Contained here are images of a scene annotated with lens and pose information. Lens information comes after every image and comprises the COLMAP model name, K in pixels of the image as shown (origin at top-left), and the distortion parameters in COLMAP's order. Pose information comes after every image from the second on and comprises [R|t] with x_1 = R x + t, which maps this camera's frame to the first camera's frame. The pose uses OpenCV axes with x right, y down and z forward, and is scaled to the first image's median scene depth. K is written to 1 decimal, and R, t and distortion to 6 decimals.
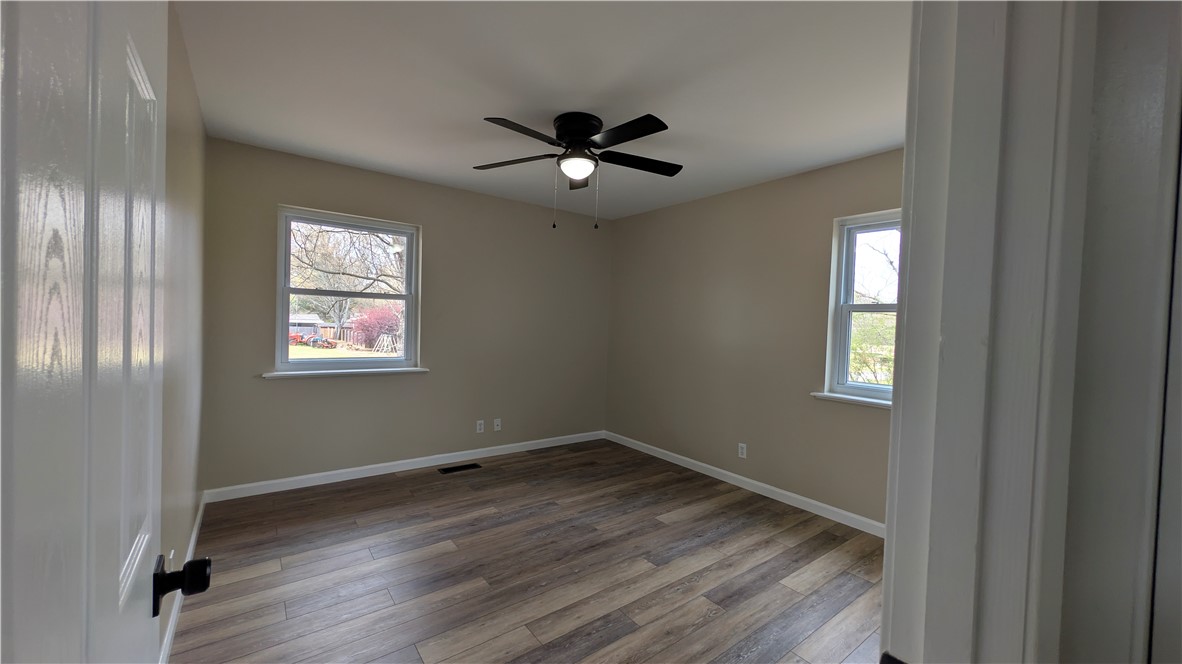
lens RADIAL K [[453.2, 0, 593.5], [0, 453.2, 331.5], [0, 0, 1]] dist [0.000464, 0.000100]
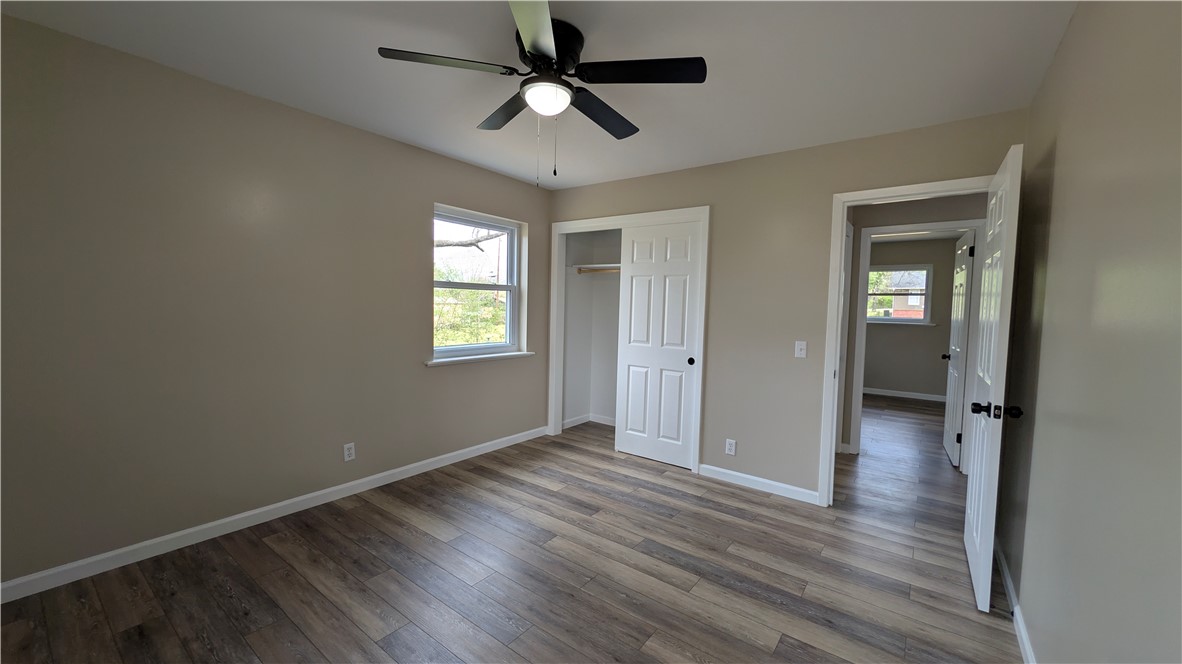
lens RADIAL K [[453.2, 0, 593.5], [0, 453.2, 331.5], [0, 0, 1]] dist [0.000464, 0.000100]
pose [[-0.270287, -0.092672, 0.958310, -0.700967], [-0.006967, 0.995519, 0.094305, -0.044946], [-0.962755, 0.018813, -0.269721, 0.986078]]
